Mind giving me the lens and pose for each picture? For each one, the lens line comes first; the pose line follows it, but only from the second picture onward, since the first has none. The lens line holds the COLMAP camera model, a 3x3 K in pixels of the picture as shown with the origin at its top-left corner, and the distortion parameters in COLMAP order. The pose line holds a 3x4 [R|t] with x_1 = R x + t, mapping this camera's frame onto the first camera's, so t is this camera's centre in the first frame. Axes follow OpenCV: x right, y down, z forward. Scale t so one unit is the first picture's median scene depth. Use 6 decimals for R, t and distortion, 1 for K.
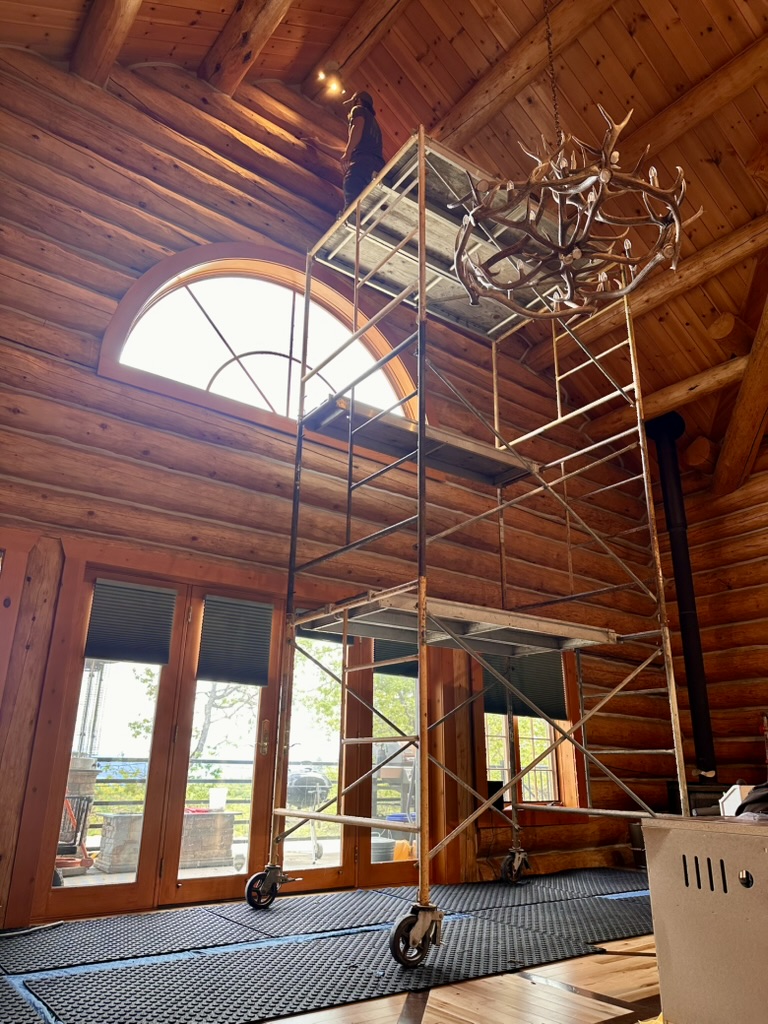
lens RADIAL K [[707.2, 0, 382.2], [0, 707.2, 511.8], [0, 0, 1]] dist [0.006150, -0.015897]
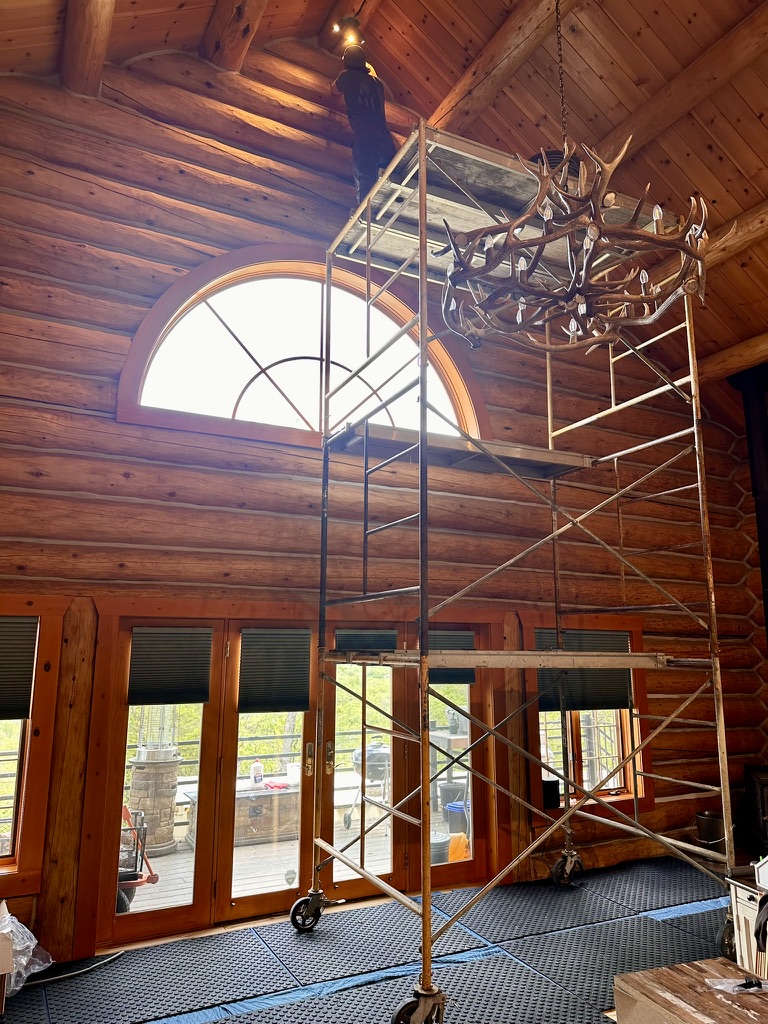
lens RADIAL K [[707.2, 0, 387.8], [0, 707.2, 514.0], [0, 0, 1]] dist [0.006150, -0.015897]
pose [[0.987280, -0.040530, -0.153742, 0.115126], [0.063162, 0.987368, 0.145312, -0.171040], [0.145910, -0.153175, 0.977368, 0.053040]]
